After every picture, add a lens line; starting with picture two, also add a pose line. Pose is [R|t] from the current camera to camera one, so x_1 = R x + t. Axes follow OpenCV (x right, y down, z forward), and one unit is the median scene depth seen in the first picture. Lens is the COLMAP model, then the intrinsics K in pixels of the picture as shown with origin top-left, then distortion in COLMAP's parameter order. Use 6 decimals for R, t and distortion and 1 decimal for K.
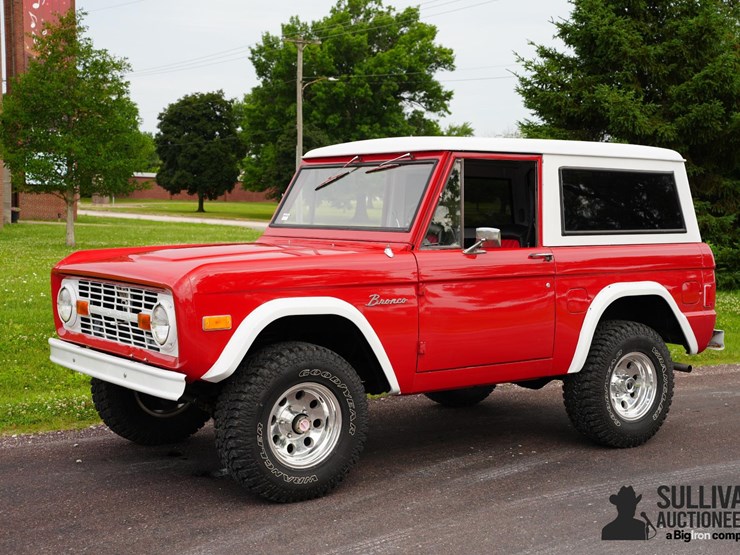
lens RADIAL K [[1091.2, 0, 370.0], [0, 1091.2, 277.5], [0, 0, 1]] dist [0.199700, 0.055910]
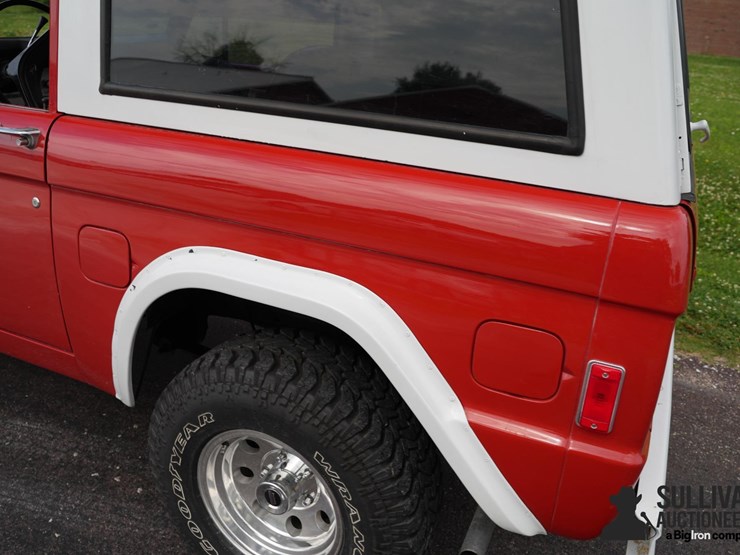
lens RADIAL K [[669.8, 0, 370.0], [0, 669.8, 277.5], [0, 0, 1]] dist [-0.099576, 0.075688]
pose [[0.488210, 0.350297, -0.799339, 0.131563], [-0.111038, 0.933399, 0.341228, -0.020360], [0.865634, -0.077834, 0.494591, 0.288378]]
